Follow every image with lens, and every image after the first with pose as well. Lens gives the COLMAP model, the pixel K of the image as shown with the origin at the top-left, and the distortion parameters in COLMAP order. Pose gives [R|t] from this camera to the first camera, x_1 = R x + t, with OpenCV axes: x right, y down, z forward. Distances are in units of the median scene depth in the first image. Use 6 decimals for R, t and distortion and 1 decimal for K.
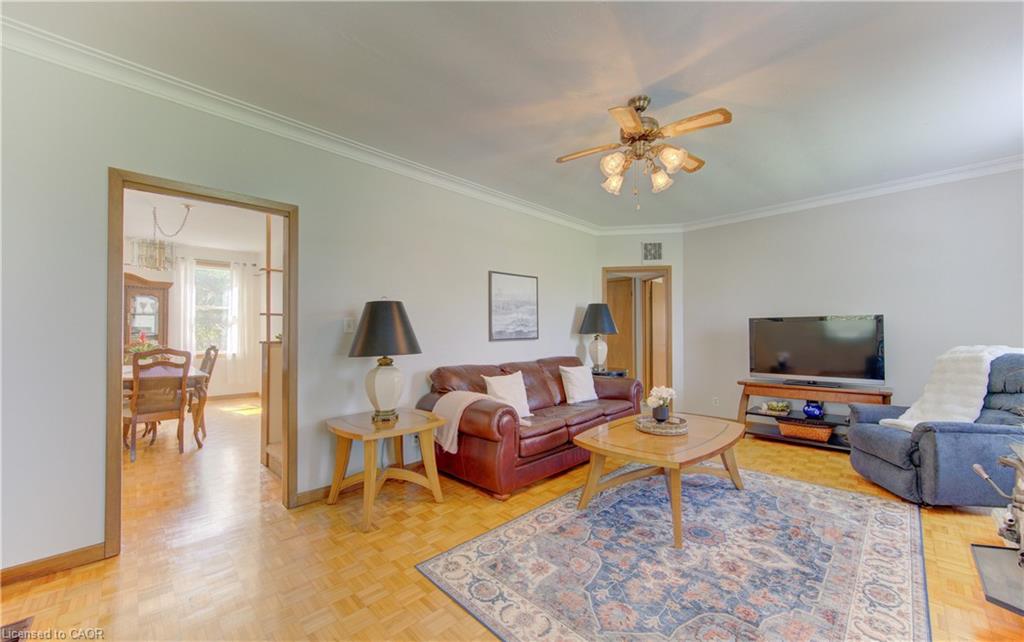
lens RADIAL K [[389.3, 0, 501.0], [0, 389.3, 322.2], [0, 0, 1]] dist [-0.005232, -0.000999]
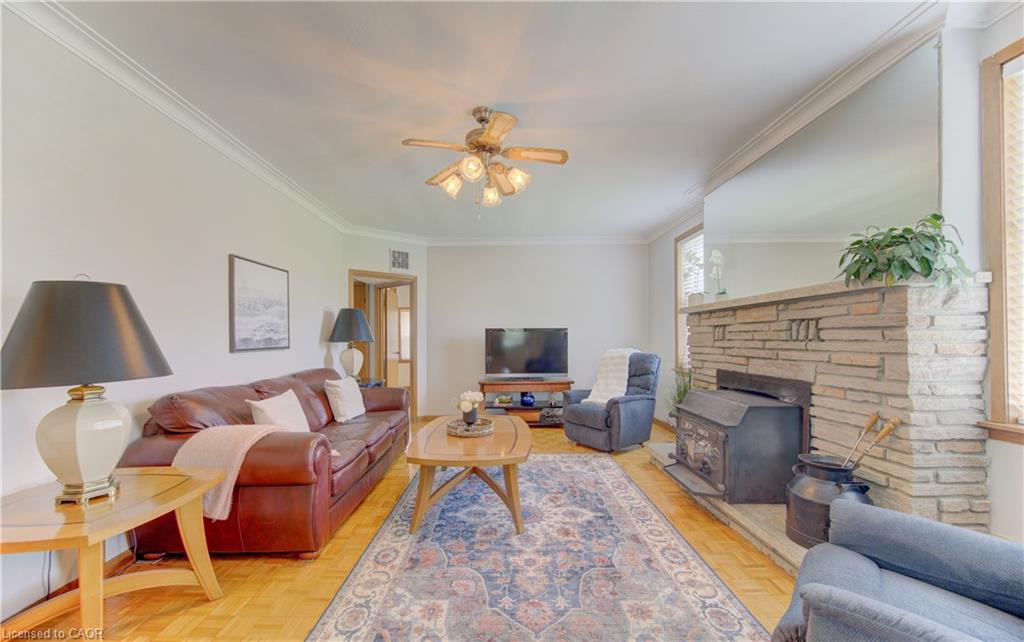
lens RADIAL K [[389.3, 0, 503.7], [0, 389.3, 339.7], [0, 0, 1]] dist [-0.005232, -0.000999]
pose [[0.695011, 0.001332, 0.718997, -0.289660], [-0.018170, 0.999711, 0.015713, 0.007011], [-0.718769, -0.023985, 0.694835, 0.207269]]
